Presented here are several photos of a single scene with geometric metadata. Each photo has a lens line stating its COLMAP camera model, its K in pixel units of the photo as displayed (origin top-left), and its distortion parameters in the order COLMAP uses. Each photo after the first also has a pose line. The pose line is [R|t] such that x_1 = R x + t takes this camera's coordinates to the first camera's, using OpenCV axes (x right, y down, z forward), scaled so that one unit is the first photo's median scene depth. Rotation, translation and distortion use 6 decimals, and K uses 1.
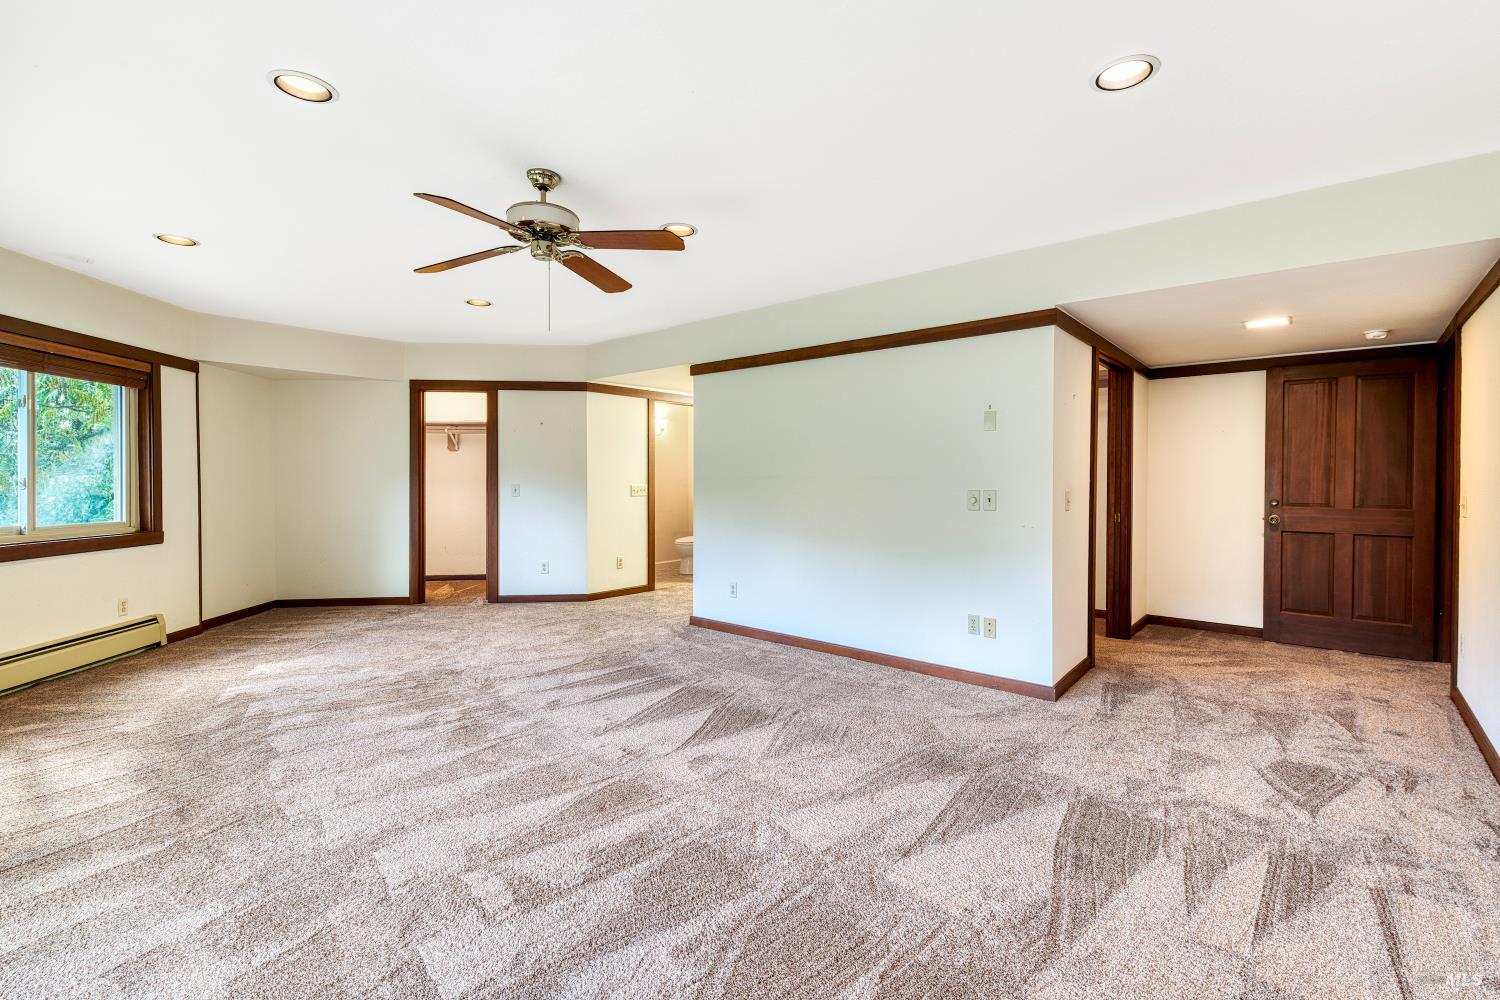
lens RADIAL K [[666.9, 0, 756.8], [0, 666.9, 486.0], [0, 0, 1]] dist [0.000494, -0.000102]
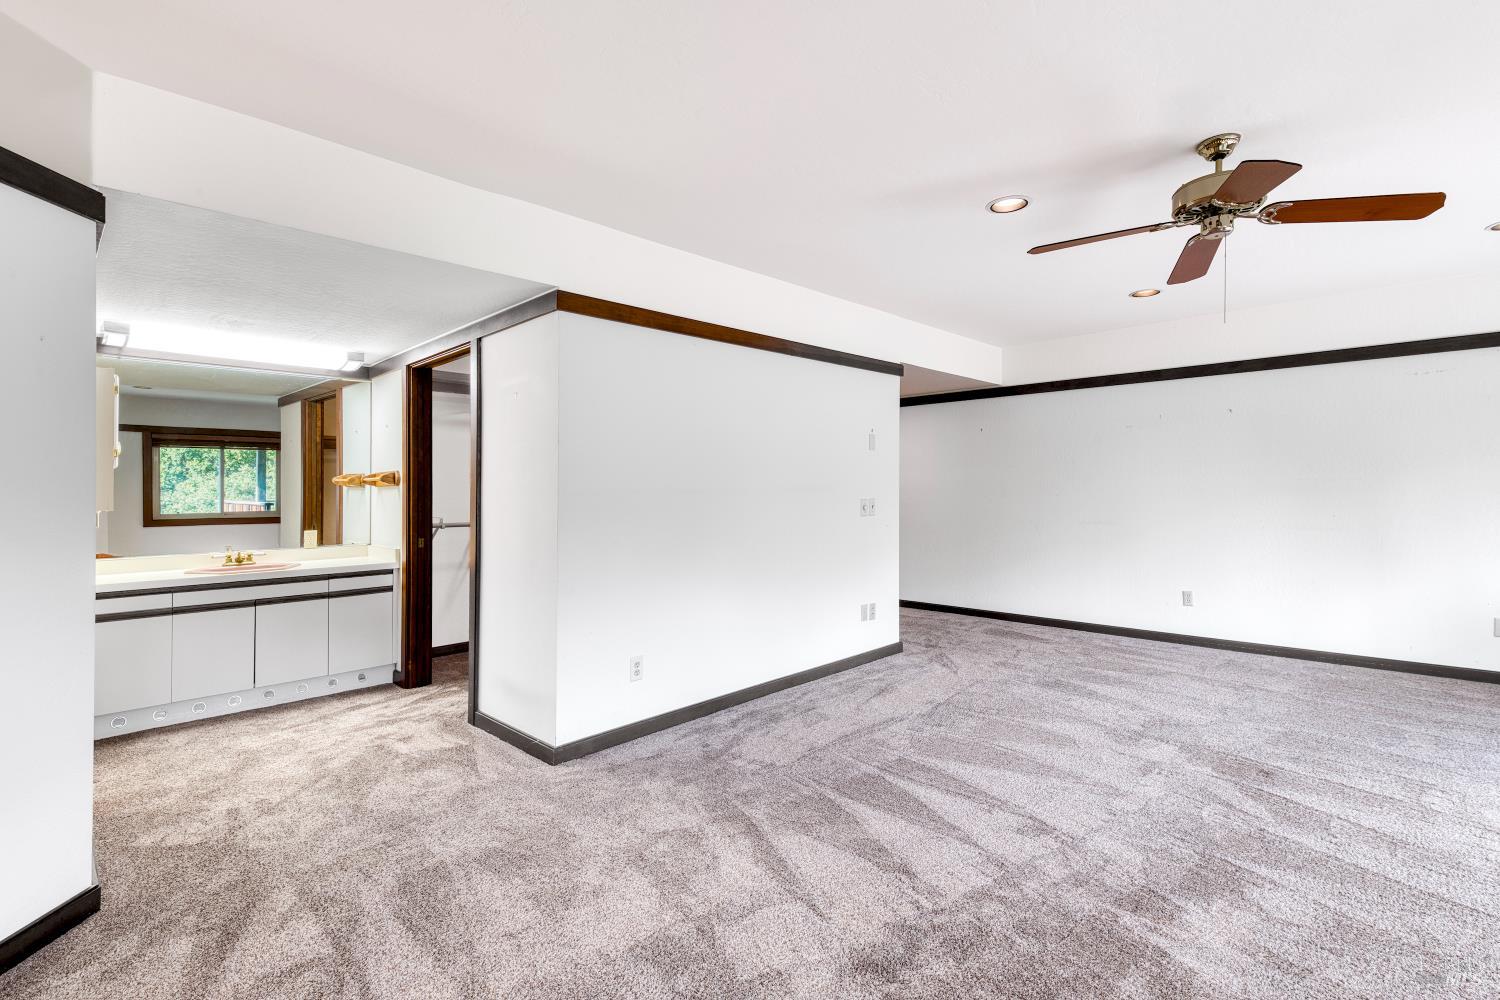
lens RADIAL K [[691.9, 0, 750.0], [0, 691.9, 500.0], [0, 0, 1]] dist [0.000700, 0.000211]
pose [[0.066065, -0.020333, 0.997608, -0.922223], [0.027141, 0.999459, 0.018574, -0.020786], [-0.997446, 0.025850, 0.066581, 1.129574]]
